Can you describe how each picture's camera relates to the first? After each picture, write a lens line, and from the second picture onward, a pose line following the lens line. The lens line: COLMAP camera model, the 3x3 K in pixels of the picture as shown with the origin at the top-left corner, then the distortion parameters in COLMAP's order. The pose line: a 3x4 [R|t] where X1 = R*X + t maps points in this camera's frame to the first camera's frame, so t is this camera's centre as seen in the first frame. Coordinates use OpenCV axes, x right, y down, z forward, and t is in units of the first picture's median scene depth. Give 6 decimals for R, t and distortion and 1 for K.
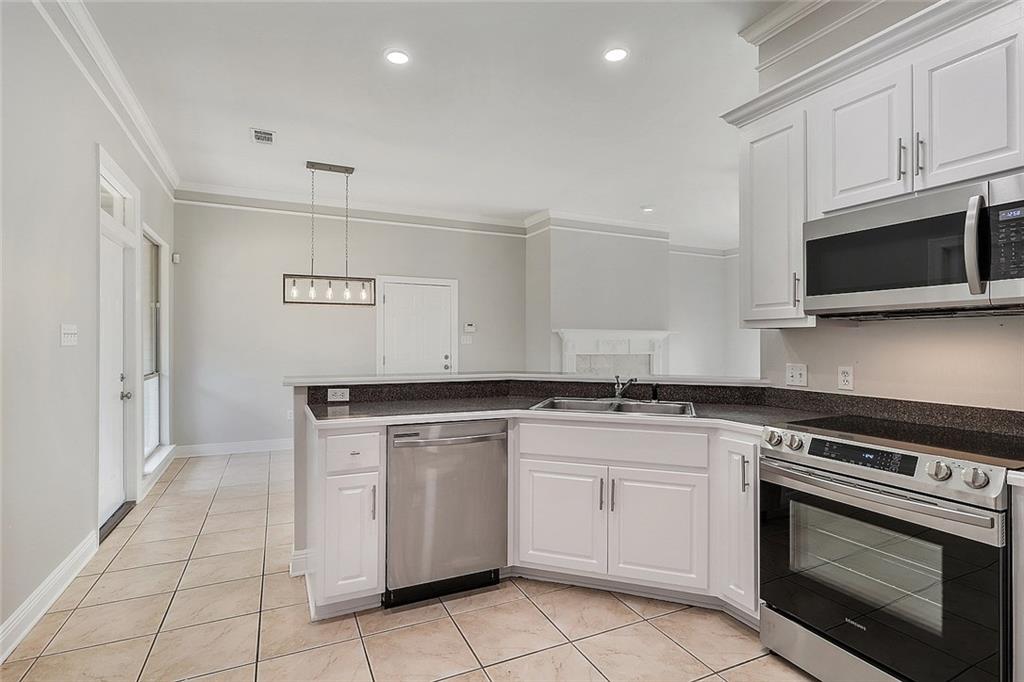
lens RADIAL K [[488.1, 0, 507.8], [0, 488.1, 340.3], [0, 0, 1]] dist [0.001091, 0.000007]
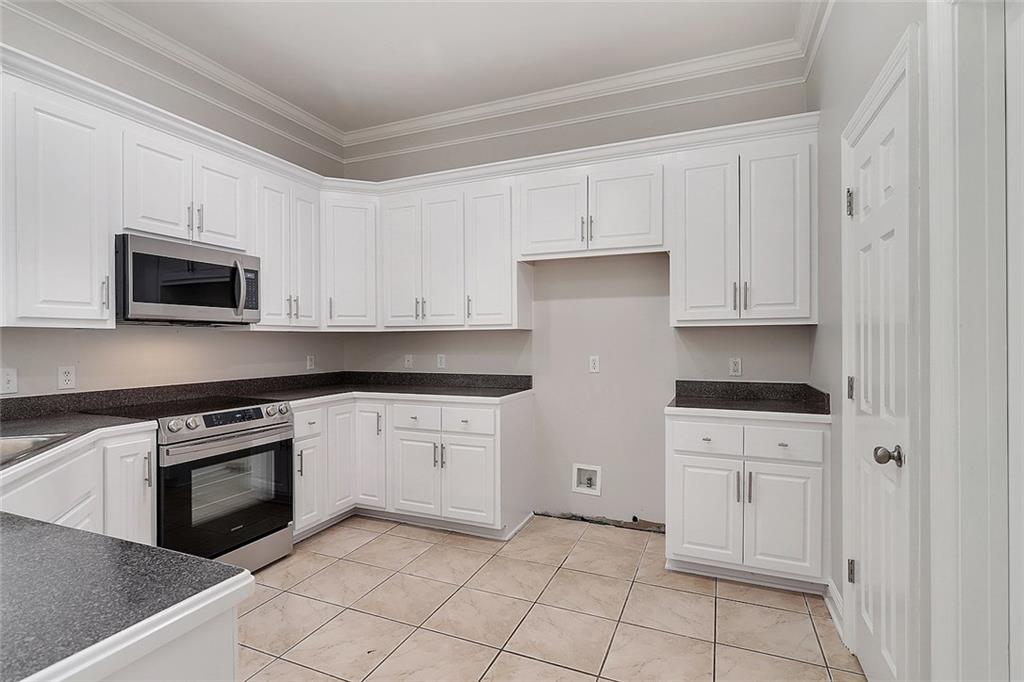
lens RADIAL K [[488.1, 0, 507.8], [0, 488.1, 340.3], [0, 0, 1]] dist [0.001091, 0.000007]
pose [[-0.669731, 0.003946, 0.742594, -0.838283], [0.000533, 0.999988, -0.004833, 0.004473], [-0.742604, -0.002841, -0.669725, 1.191161]]
